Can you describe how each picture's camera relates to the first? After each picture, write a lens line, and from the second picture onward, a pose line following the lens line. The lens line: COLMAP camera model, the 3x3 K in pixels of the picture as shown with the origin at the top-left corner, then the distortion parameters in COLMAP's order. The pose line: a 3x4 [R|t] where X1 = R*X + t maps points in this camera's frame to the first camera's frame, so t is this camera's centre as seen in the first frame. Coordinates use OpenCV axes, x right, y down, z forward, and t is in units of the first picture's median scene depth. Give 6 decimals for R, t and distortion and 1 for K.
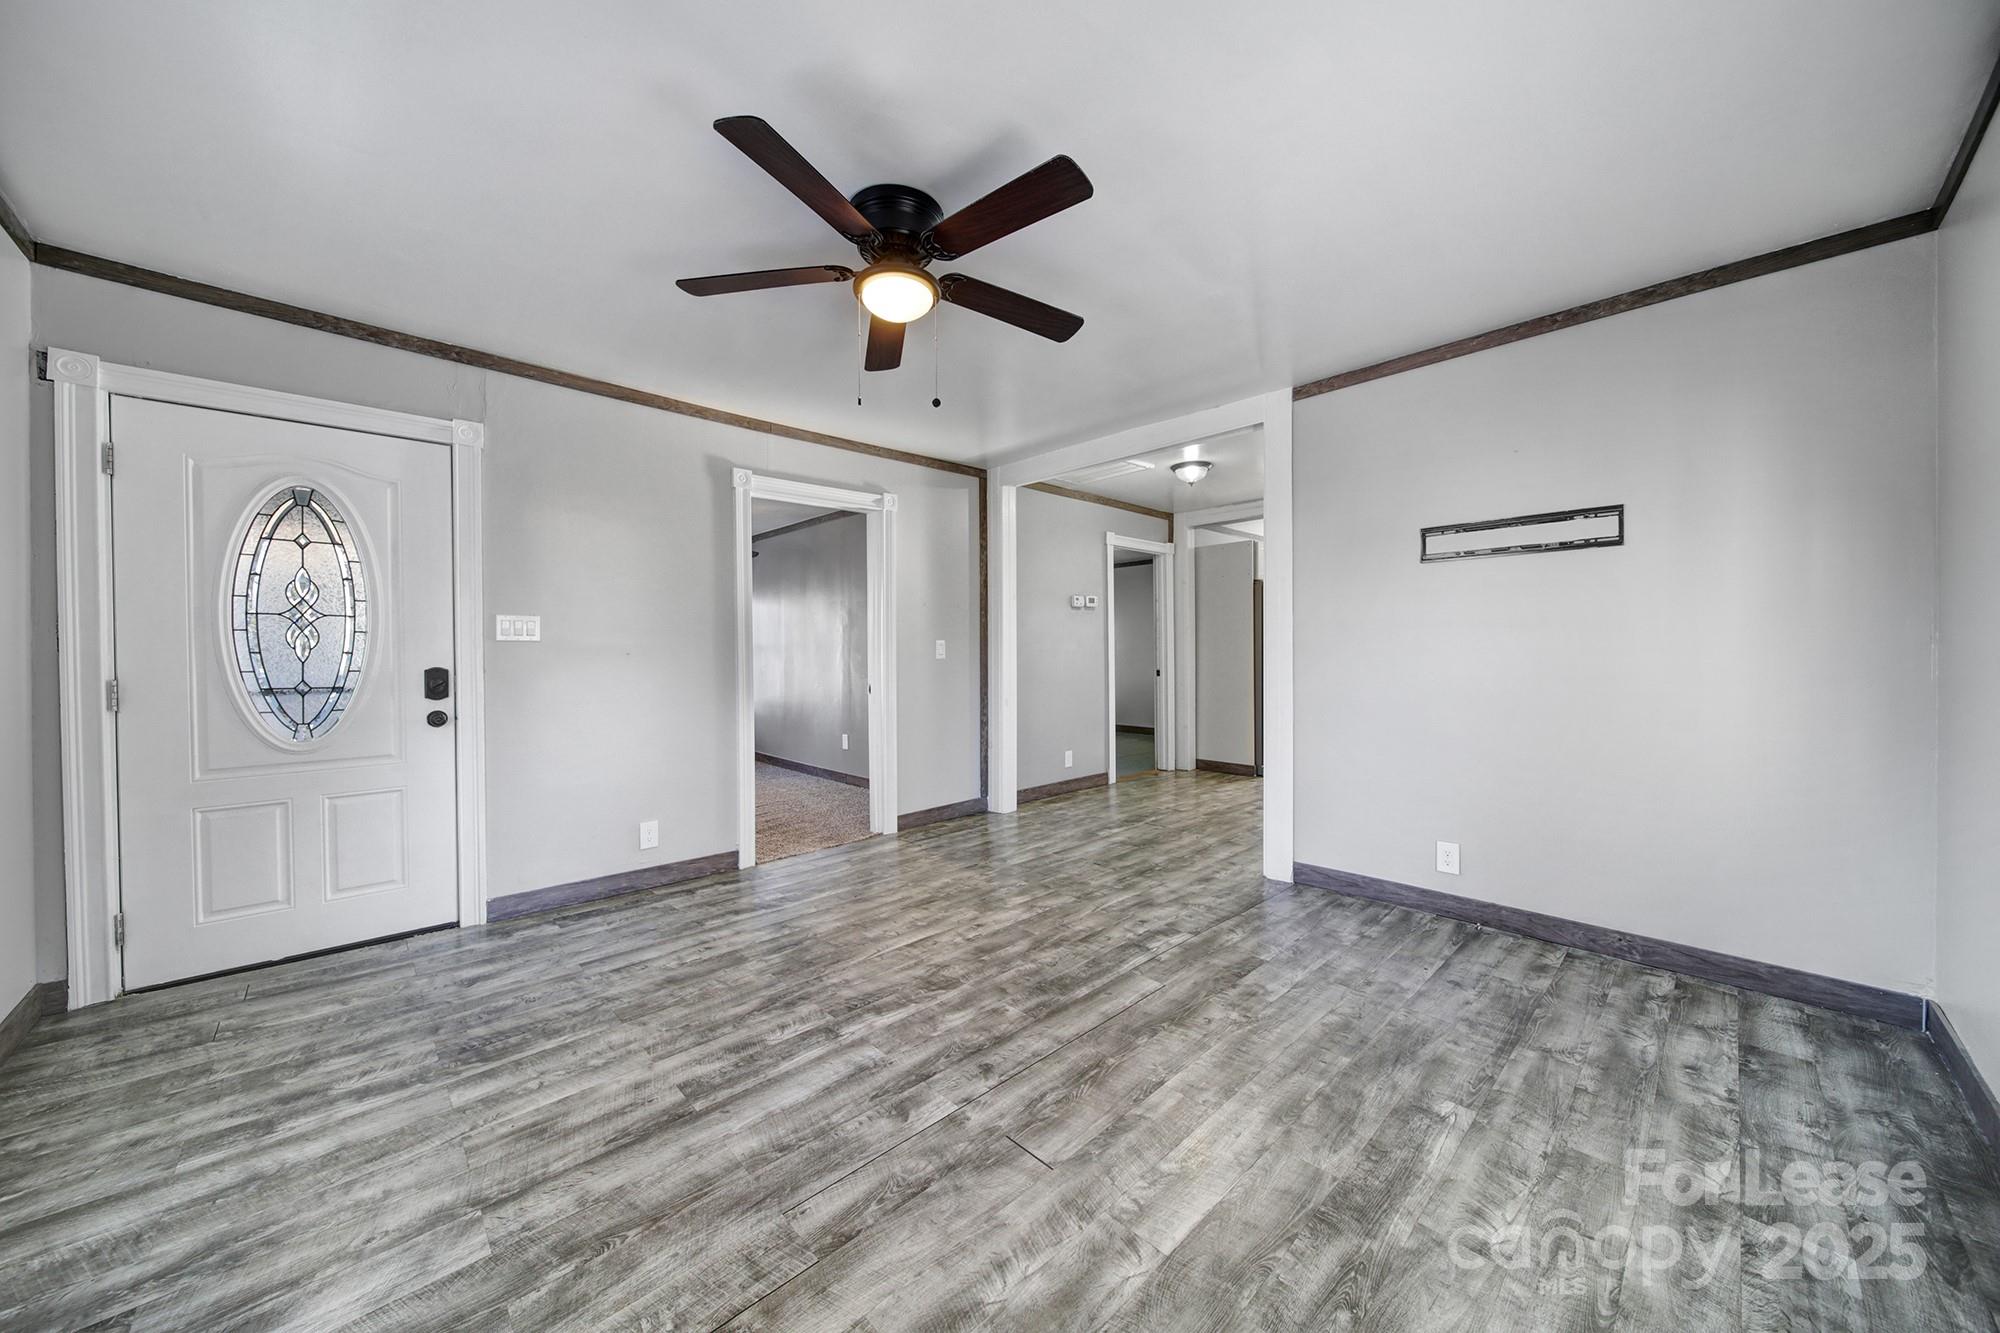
lens RADIAL K [[702.7, 0, 998.3], [0, 702.7, 655.2], [0, 0, 1]] dist [0.001315, -0.003315]
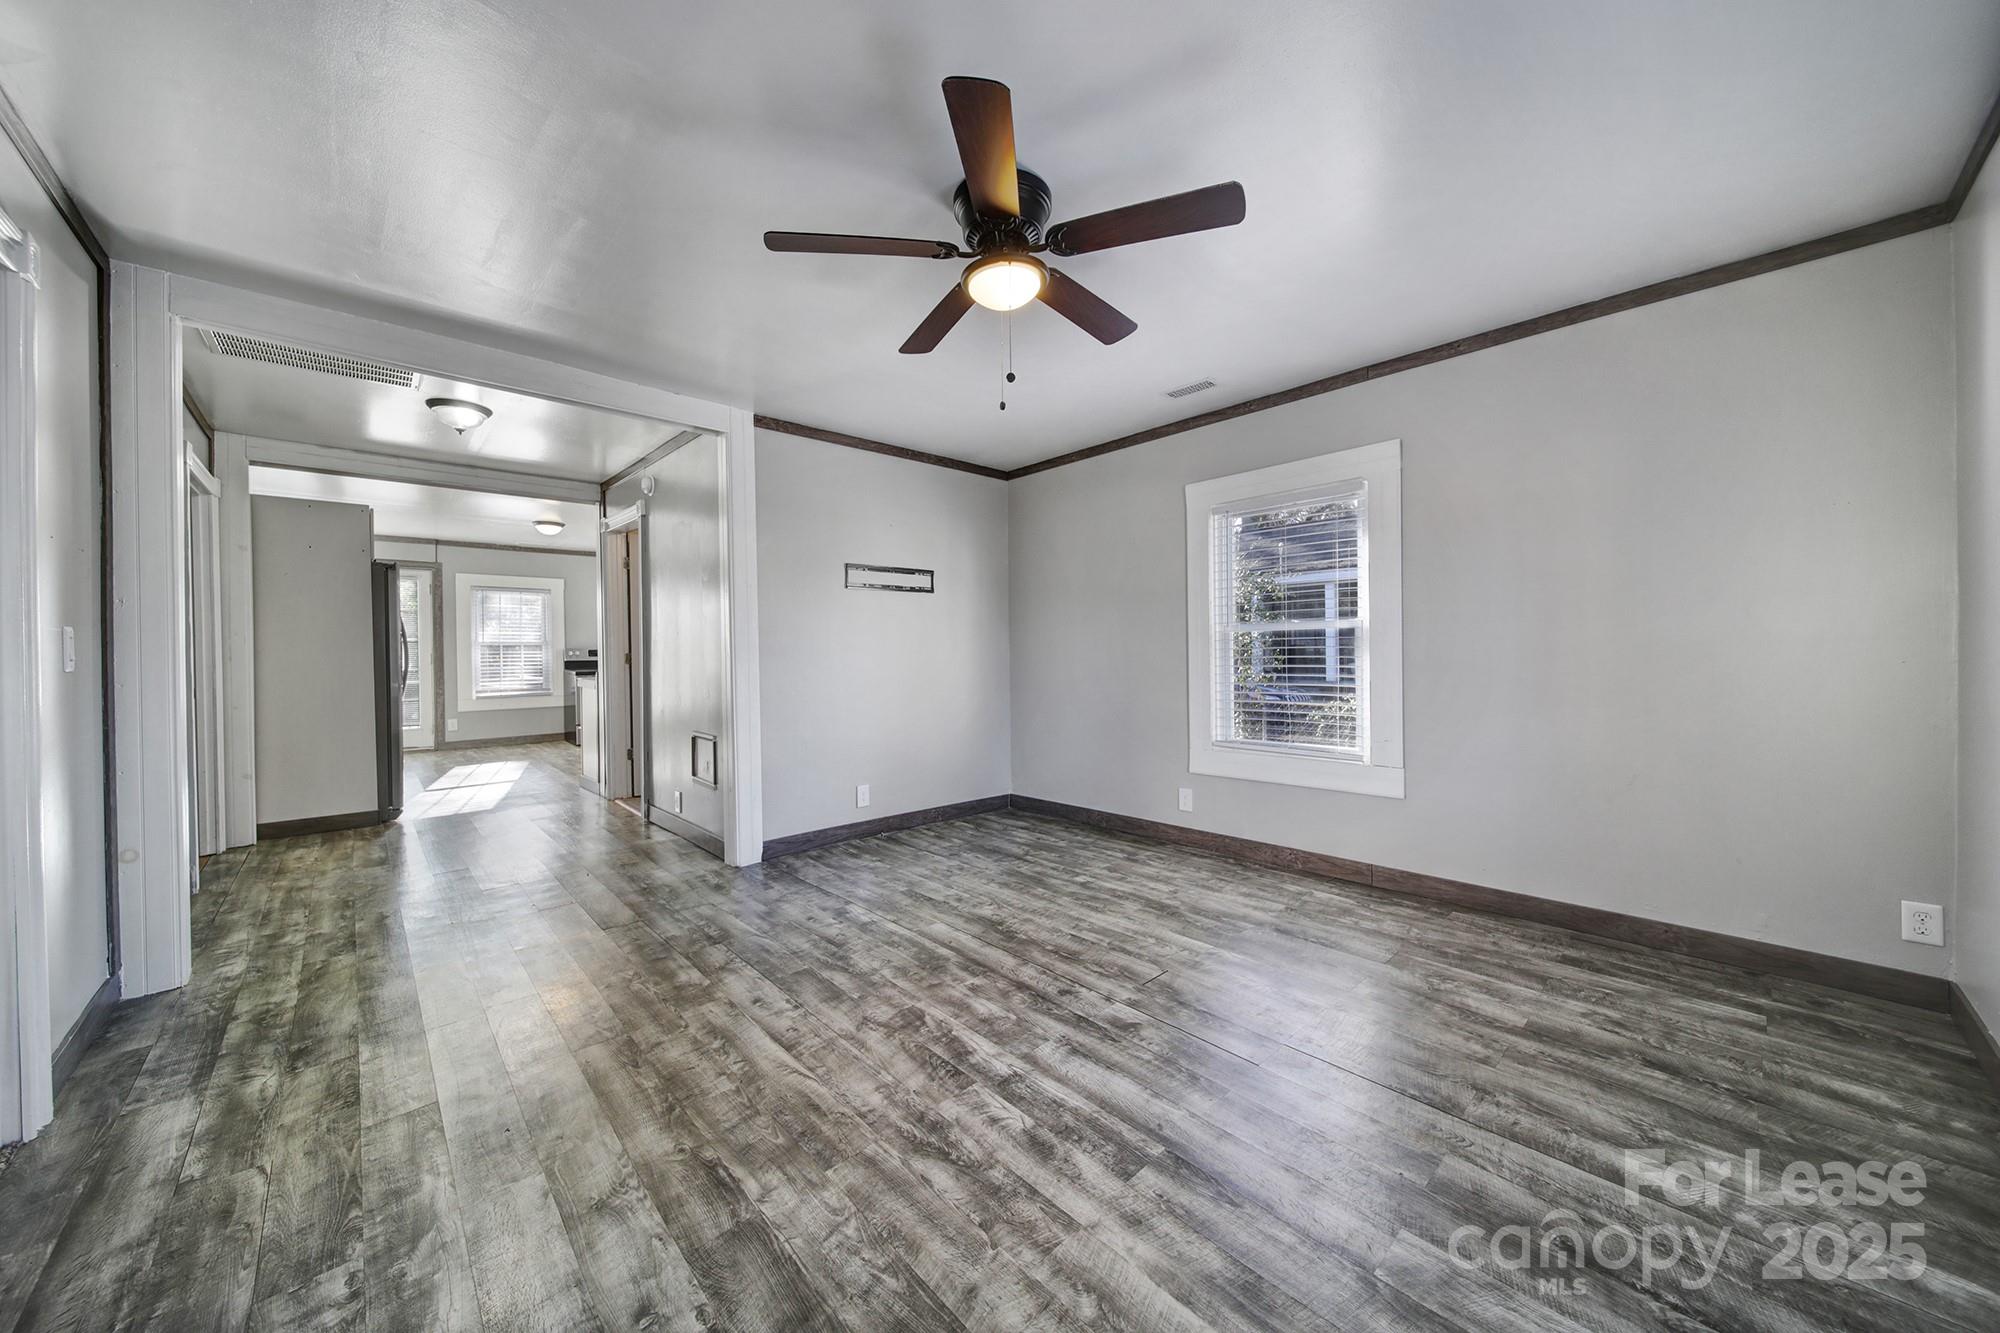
lens RADIAL K [[702.7, 0, 998.3], [0, 702.7, 655.2], [0, 0, 1]] dist [0.001315, -0.003315]
pose [[0.004411, 0.000145, 0.999990, -1.035858], [0.013656, 0.999907, -0.000206, 0.006483], [-0.999897, 0.013657, 0.004408, 0.931131]]
